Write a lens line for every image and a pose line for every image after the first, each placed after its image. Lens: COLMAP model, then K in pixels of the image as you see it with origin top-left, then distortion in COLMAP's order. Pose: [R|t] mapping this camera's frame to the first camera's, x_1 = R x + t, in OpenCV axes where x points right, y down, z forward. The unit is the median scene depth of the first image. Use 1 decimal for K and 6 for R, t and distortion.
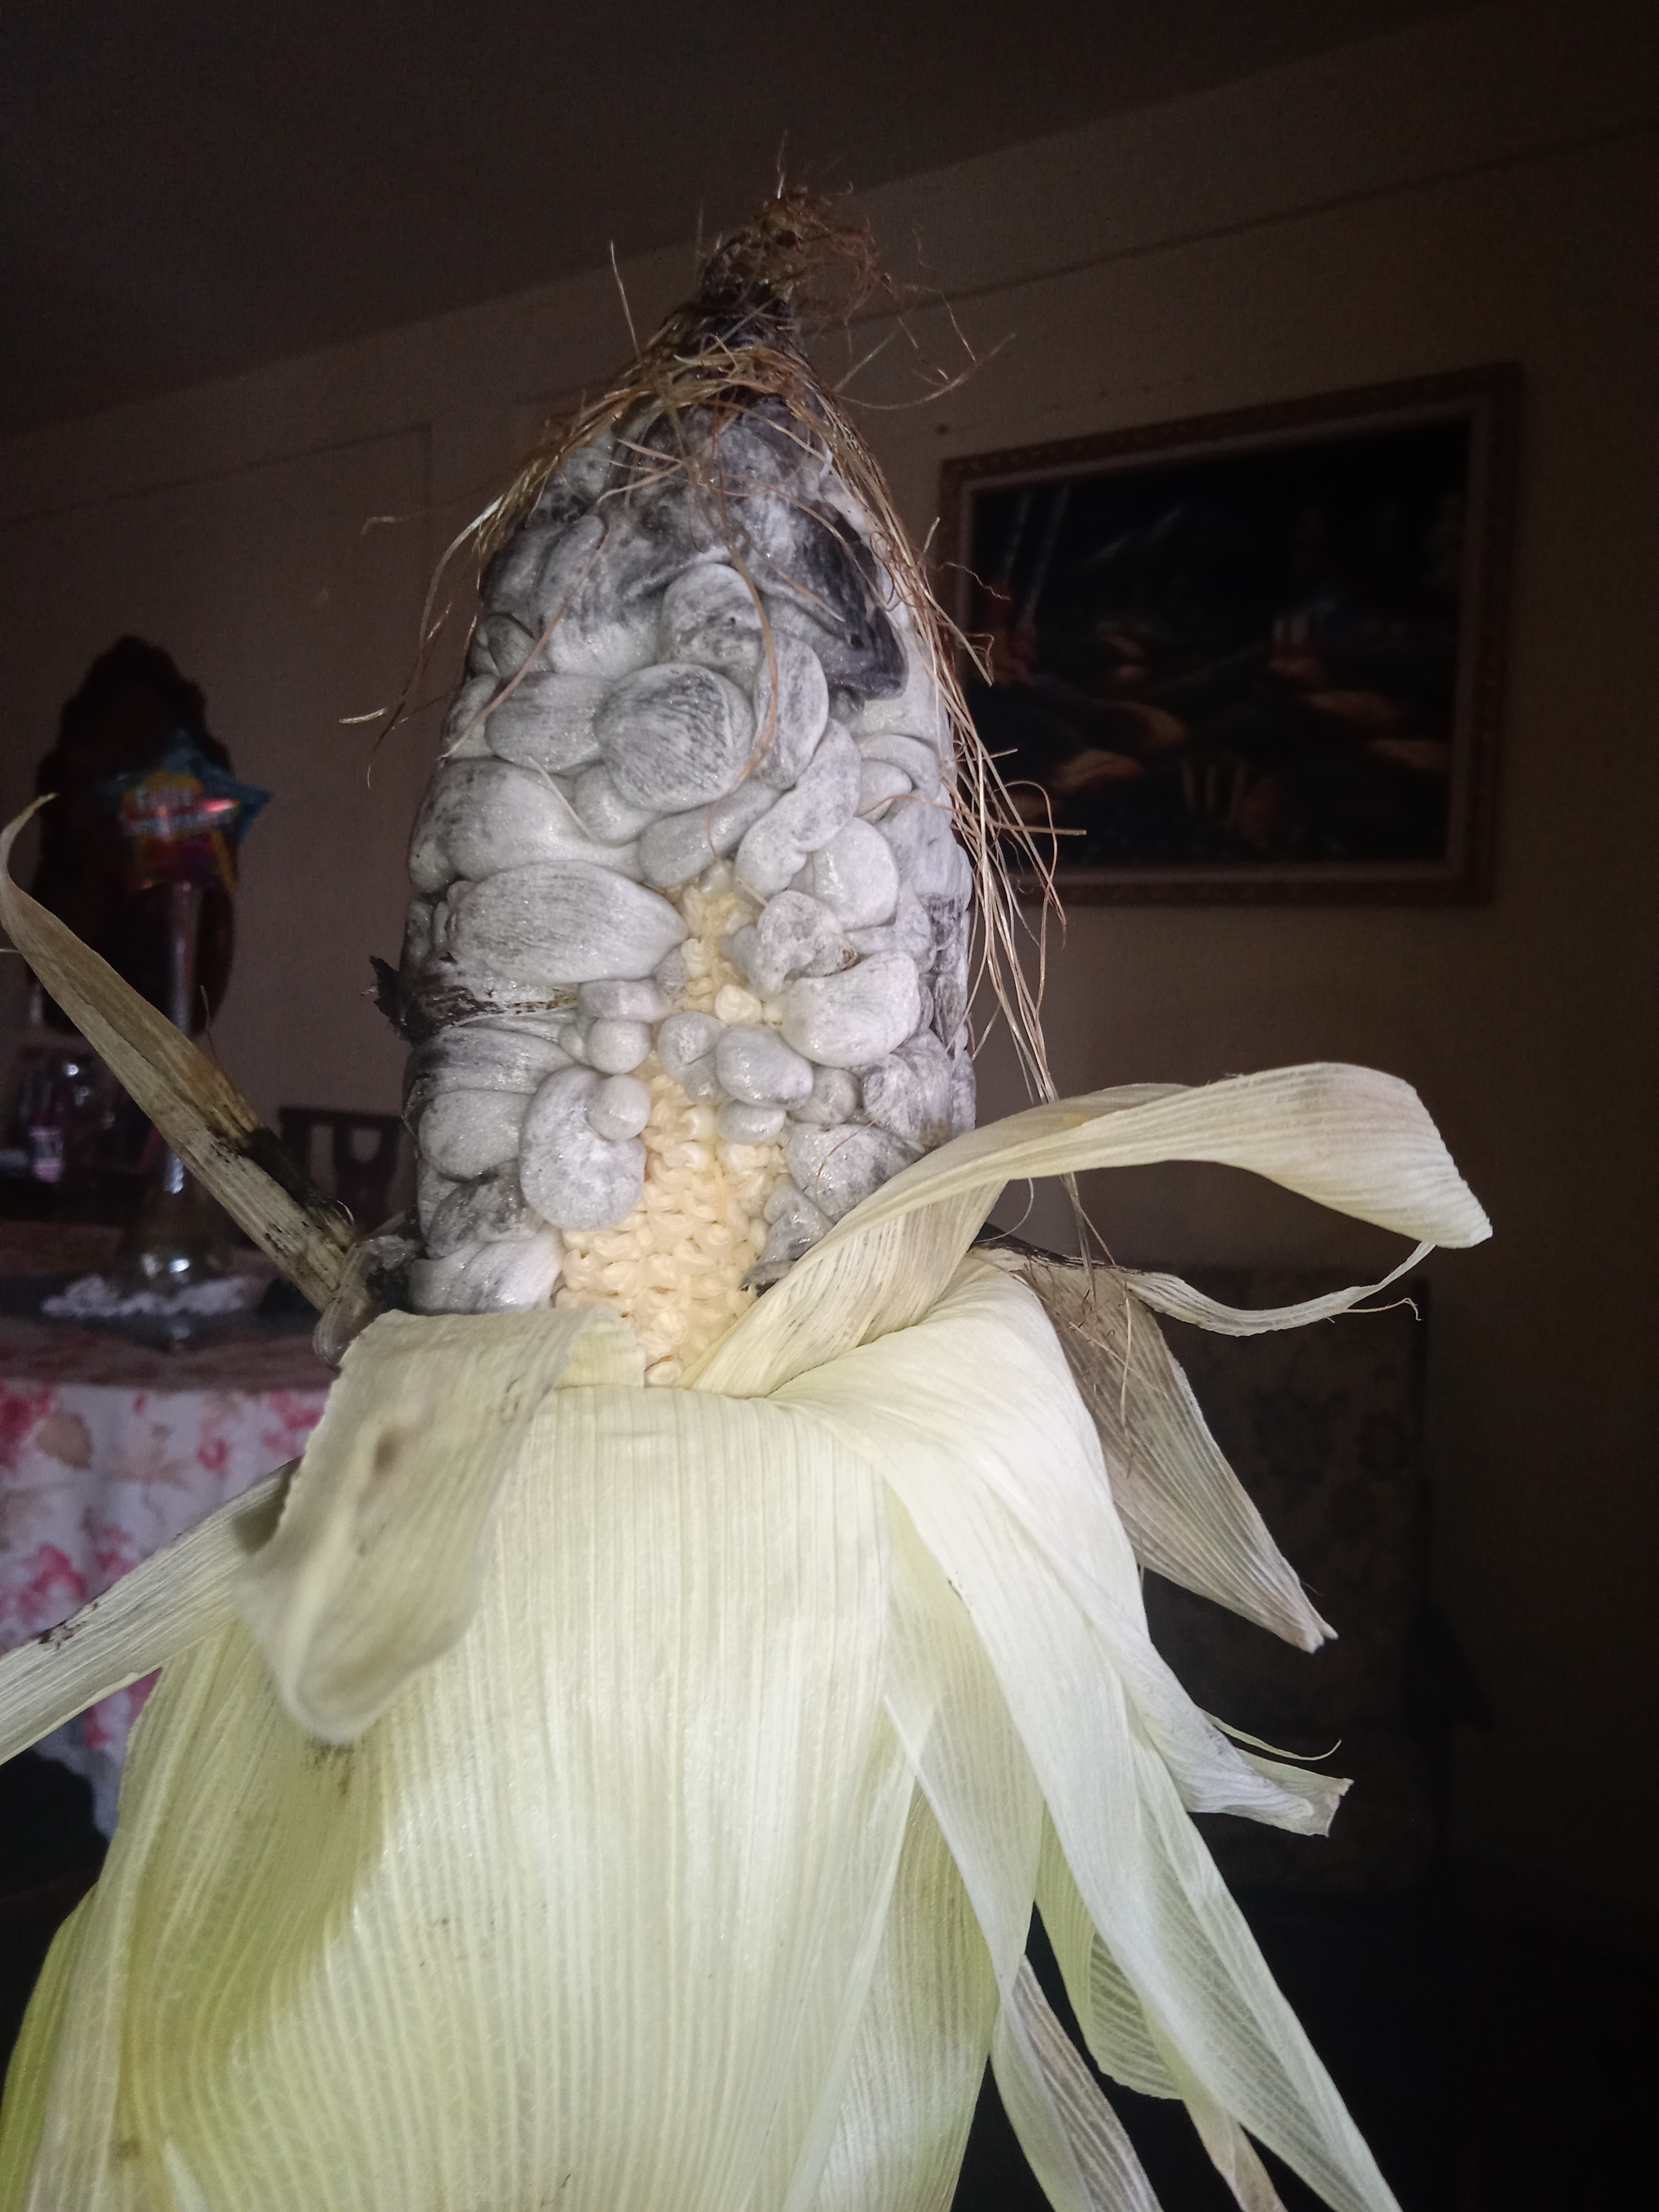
lens RADIAL K [[1832.7, 0, 829.5], [0, 1832.7, 1106.0], [0, 0, 1]] dist [0.000903, -0.000628]
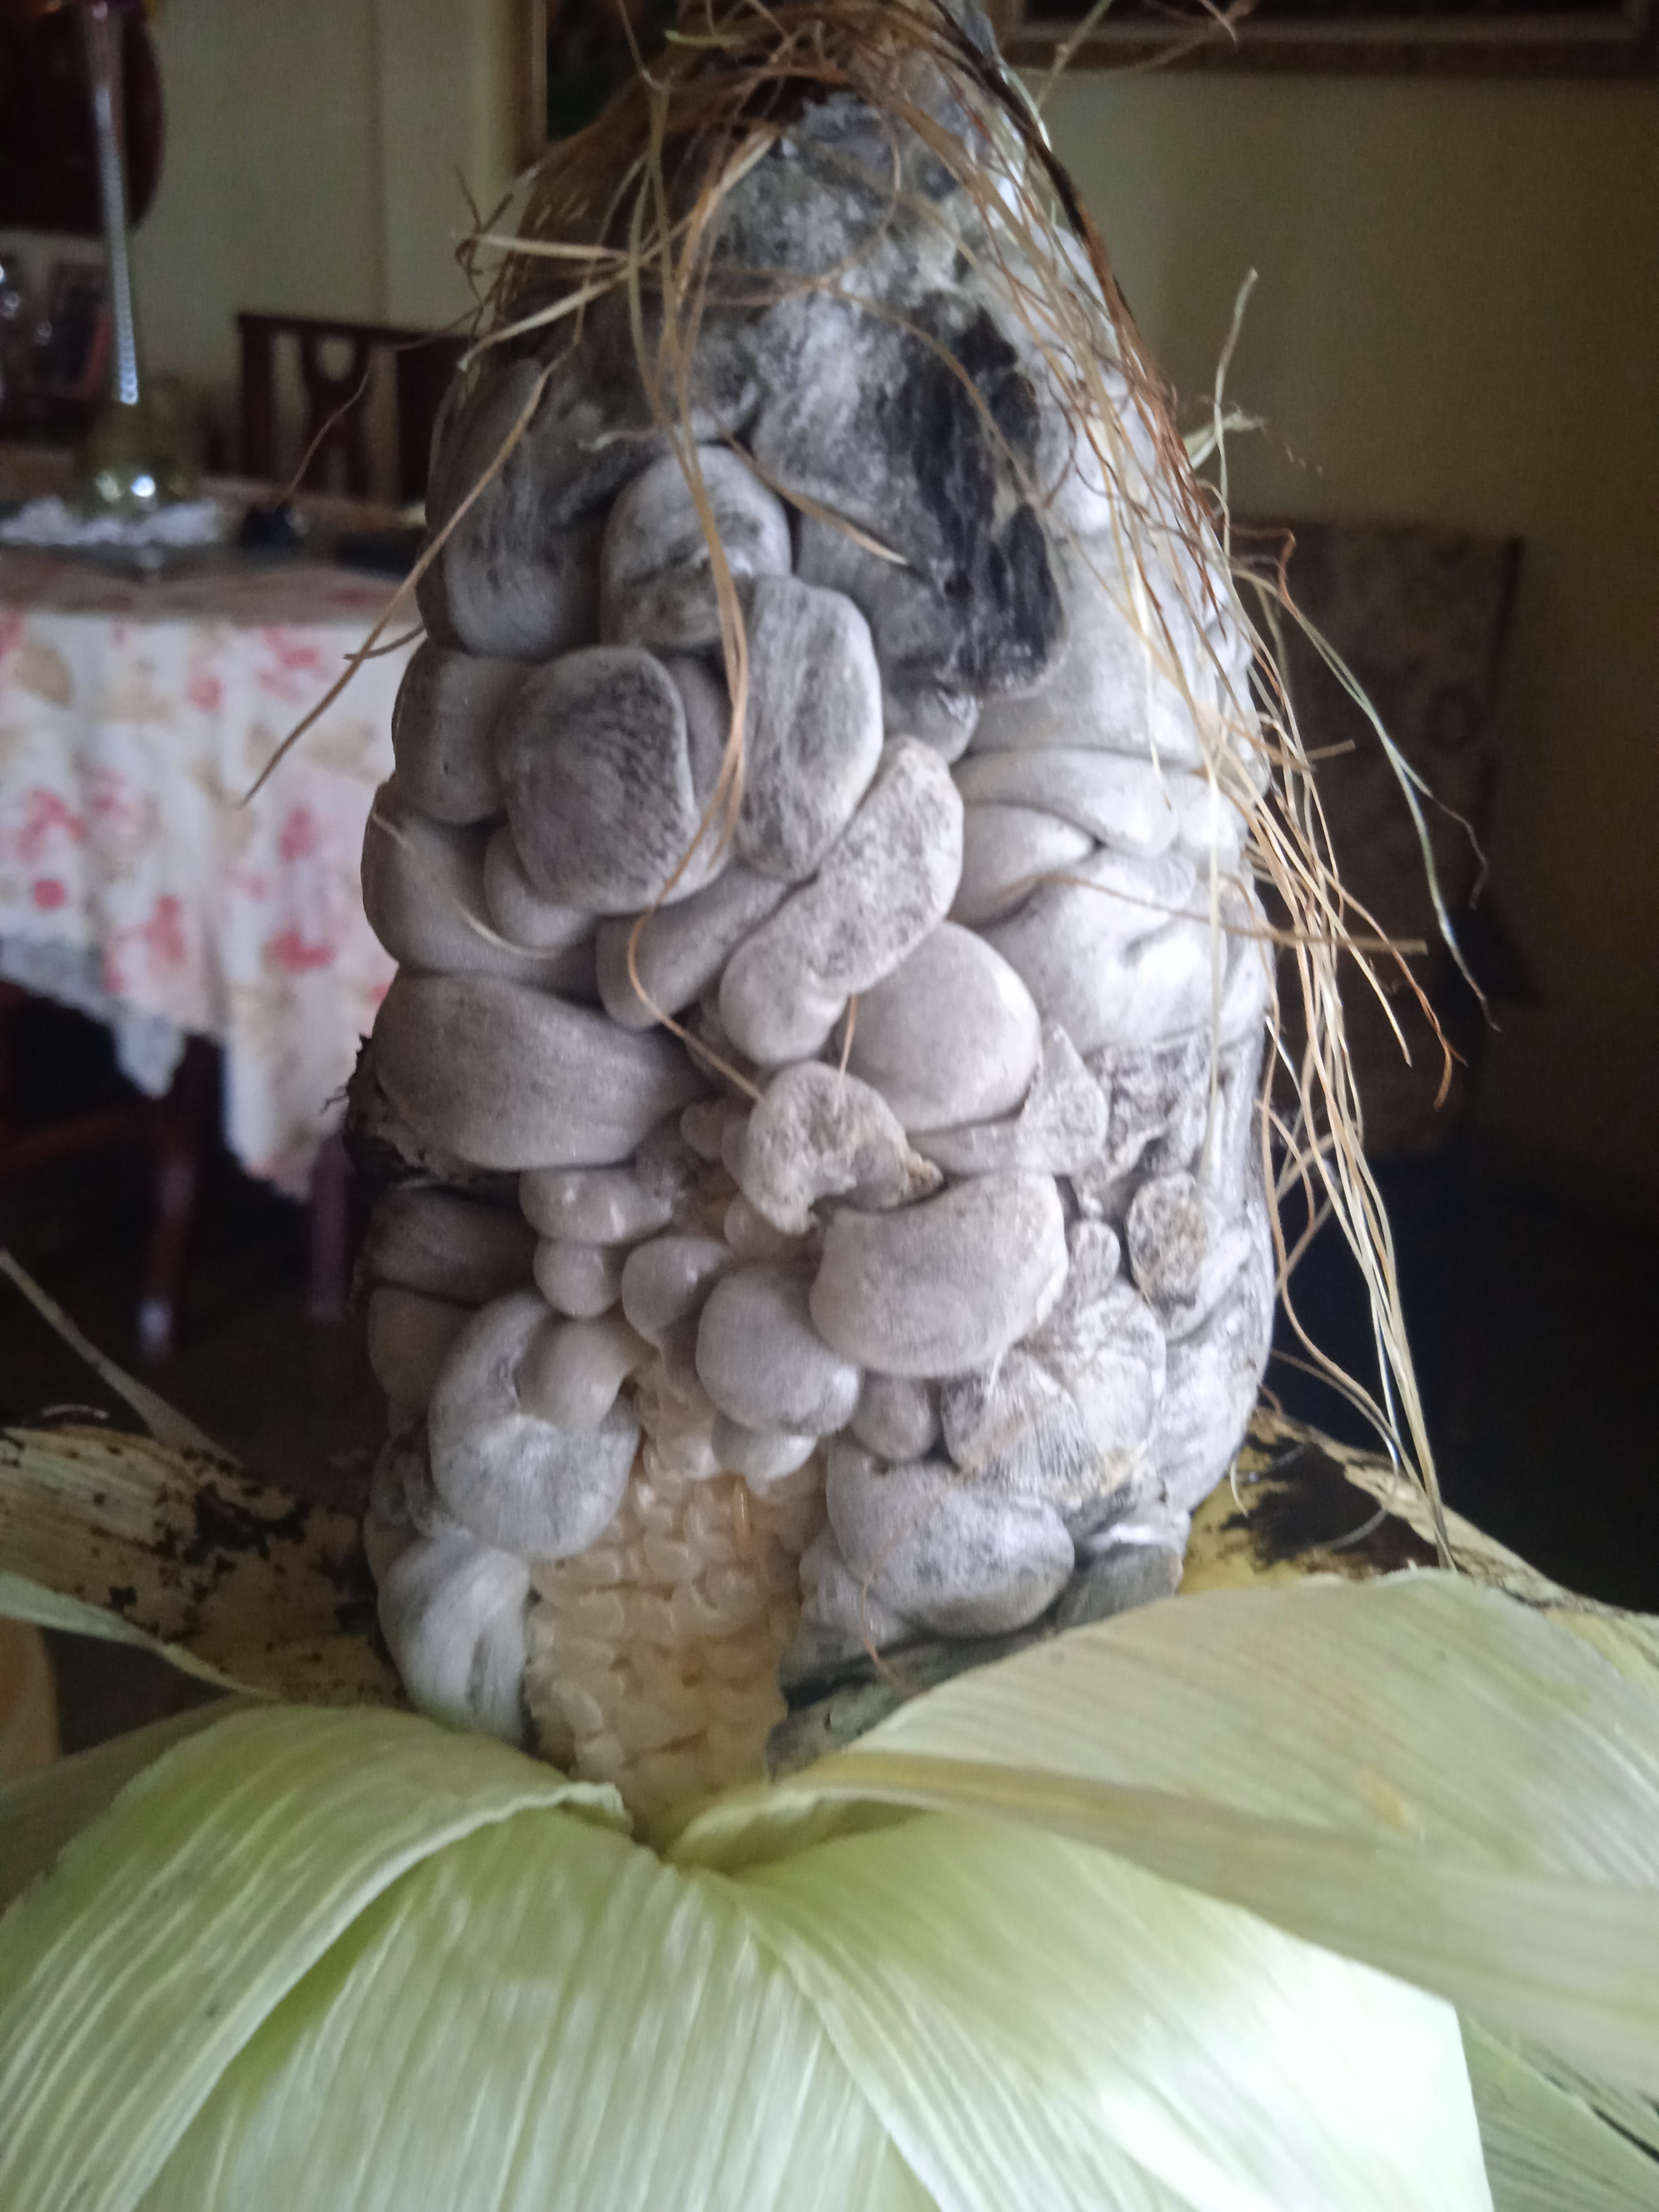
lens RADIAL K [[1940.0, 0, 829.5], [0, 1940.0, 1106.0], [0, 0, 1]] dist [-0.006529, -0.004443]
pose [[0.920546, 0.085836, -0.381086, 0.200362], [-0.023465, 0.985948, 0.165396, -0.195931], [0.389928, -0.143313, 0.909625, 0.461040]]
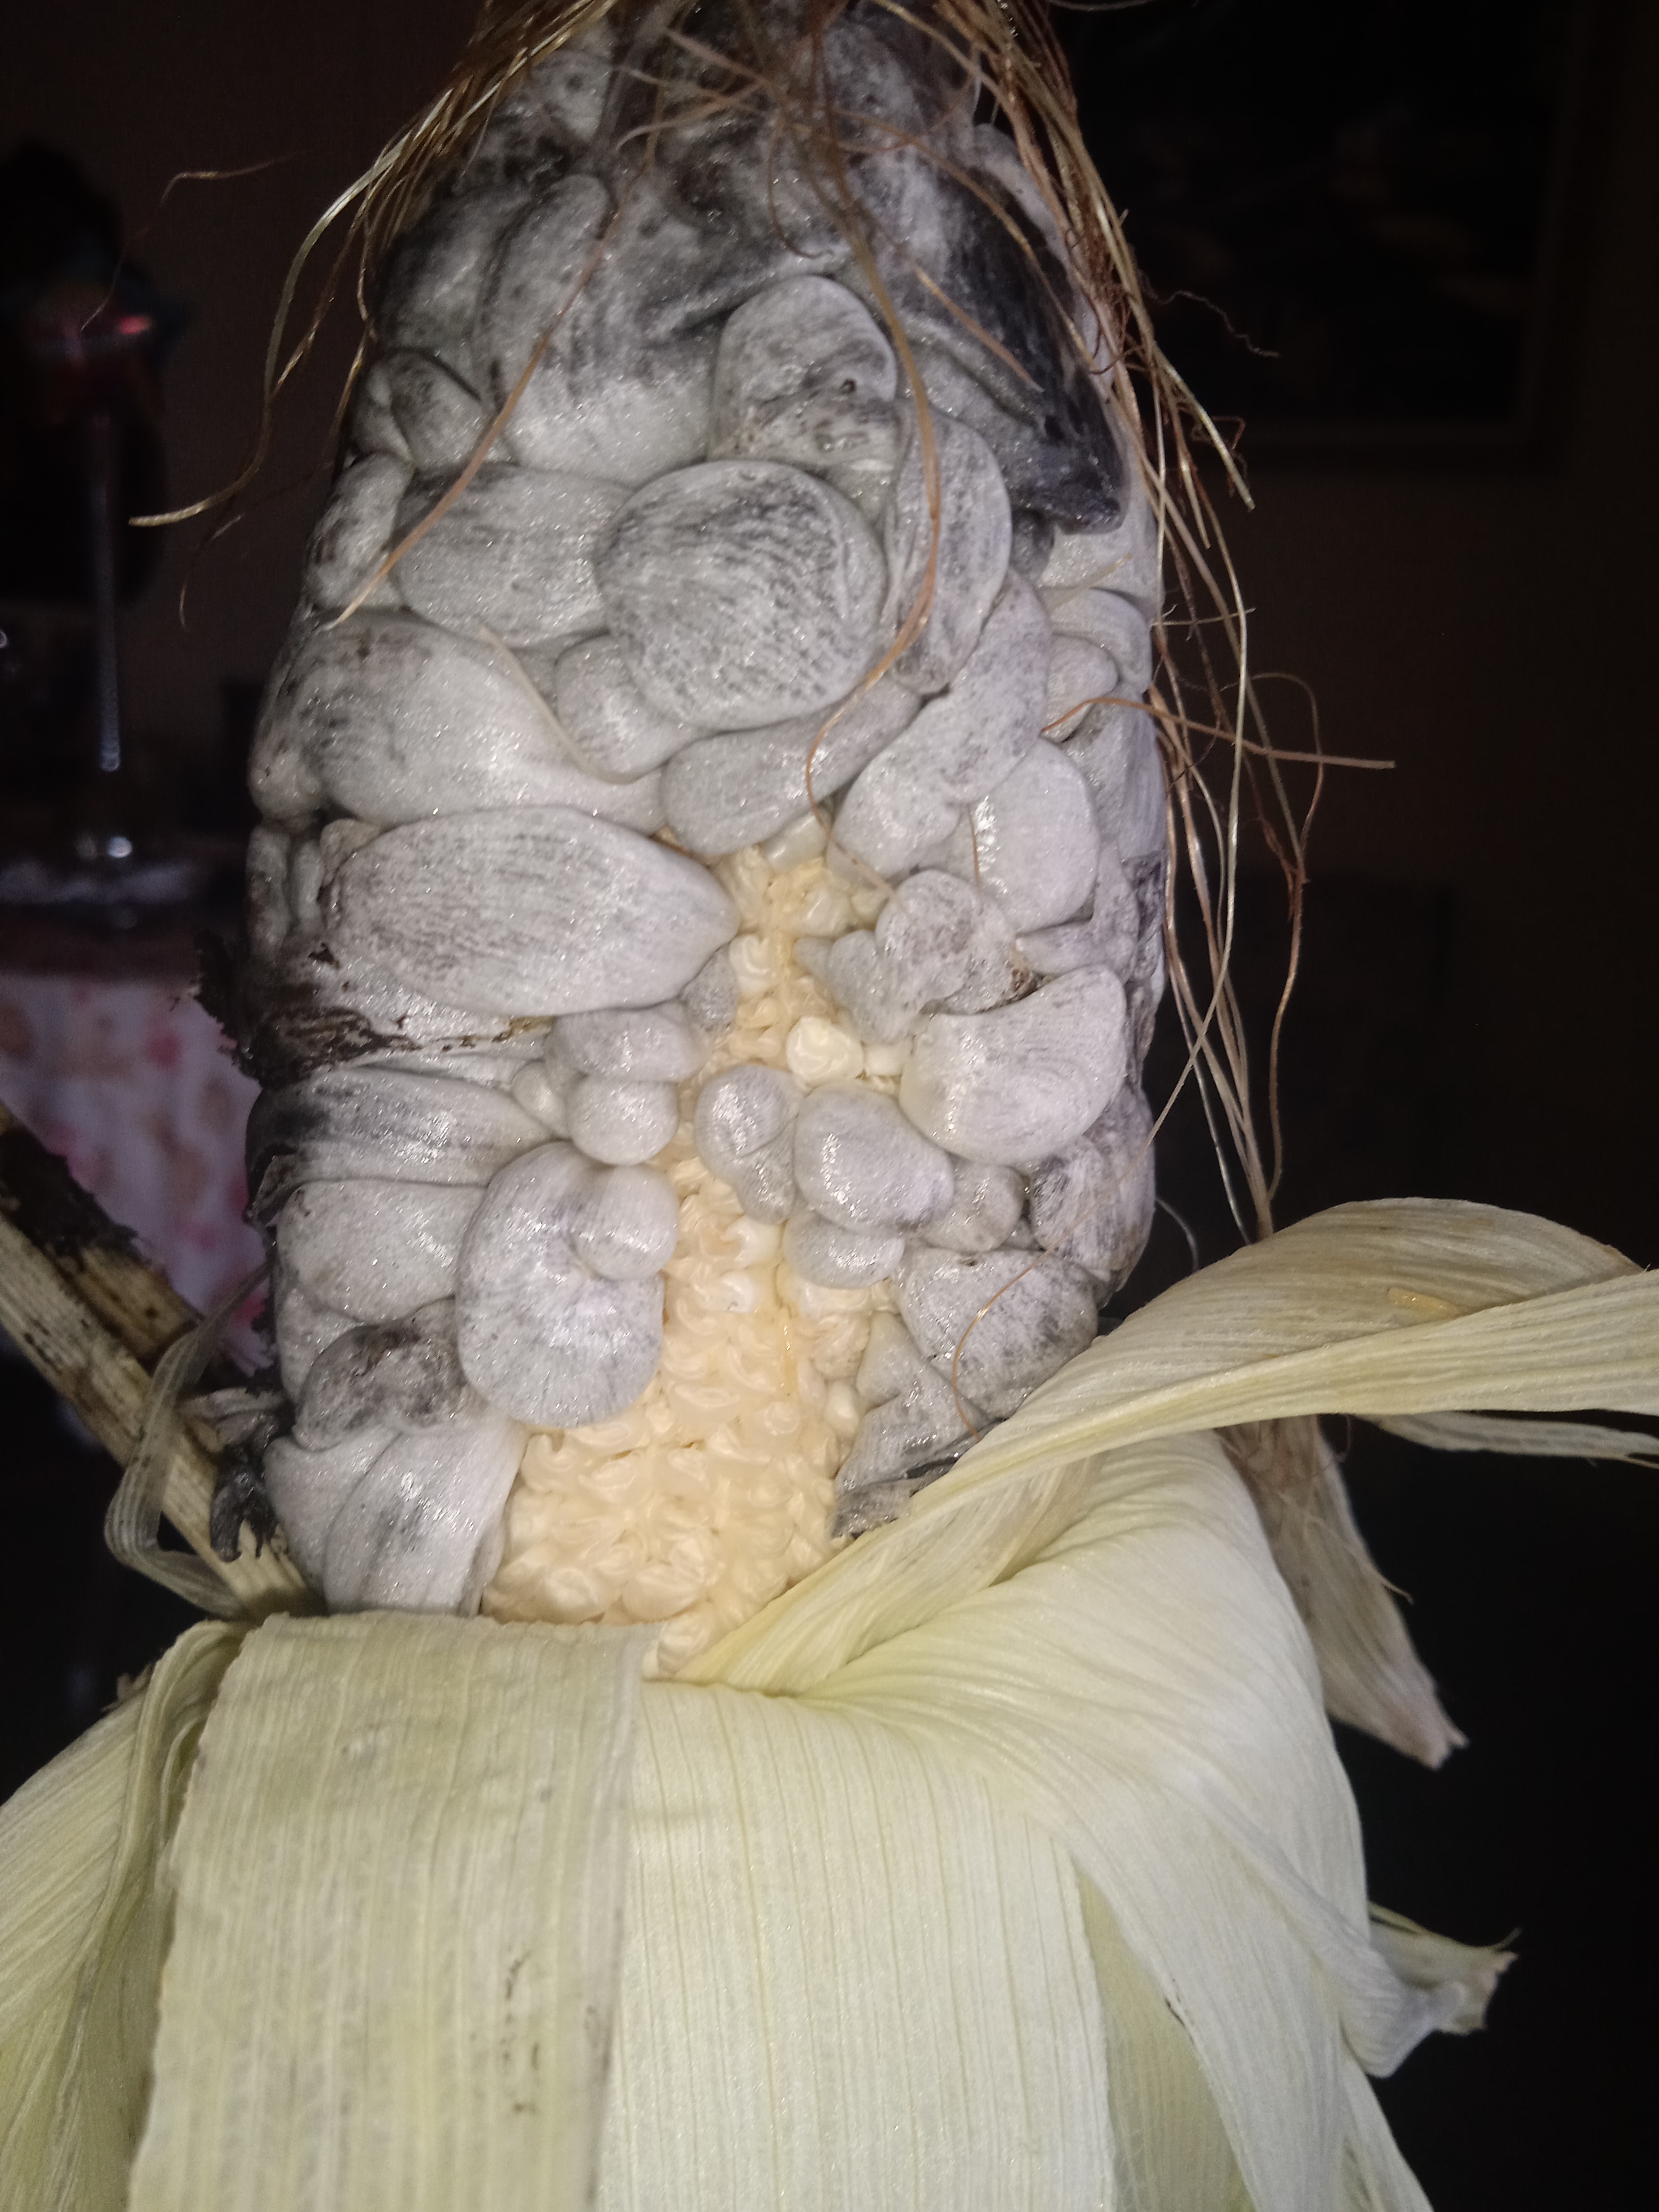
lens RADIAL K [[1940.0, 0, 829.5], [0, 1940.0, 1106.0], [0, 0, 1]] dist [-0.006529, -0.004443]
pose [[0.996264, 0.008717, 0.085924, -0.103352], [-0.018870, 0.992826, 0.118067, -0.112729], [-0.084278, -0.119248, 0.989281, 0.378979]]
